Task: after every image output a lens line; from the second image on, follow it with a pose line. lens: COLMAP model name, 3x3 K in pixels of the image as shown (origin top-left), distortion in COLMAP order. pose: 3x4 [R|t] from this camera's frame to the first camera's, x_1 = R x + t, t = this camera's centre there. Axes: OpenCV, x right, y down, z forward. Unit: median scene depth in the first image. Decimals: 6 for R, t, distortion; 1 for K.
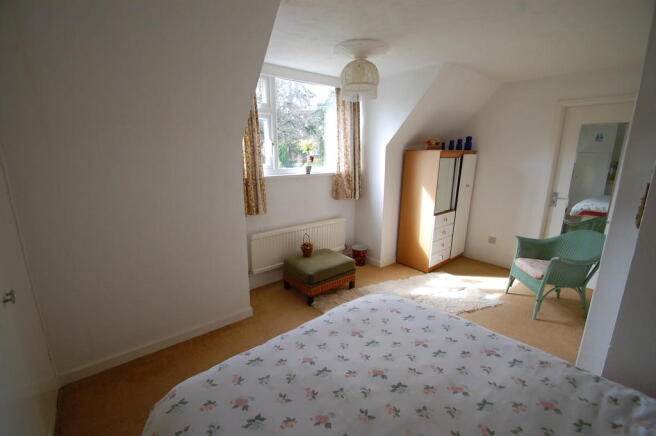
lens RADIAL K [[279.7, 0, 328.0], [0, 279.7, 218.0], [0, 0, 1]] dist [-0.002143, -0.000187]
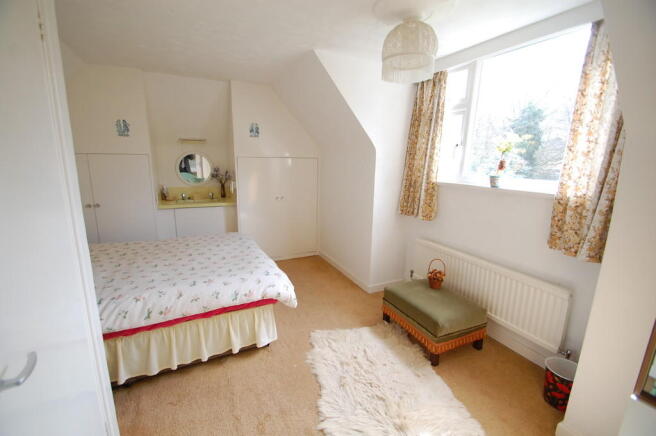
lens RADIAL K [[293.1, 0, 328.0], [0, 293.1, 218.0], [0, 0, 1]] dist [0.001232, 0.000183]
pose [[-0.237125, 0.196164, -0.951468, 0.731126], [-0.237893, 0.937858, 0.252646, -0.178332], [0.941902, 0.286257, -0.175723, 0.800066]]
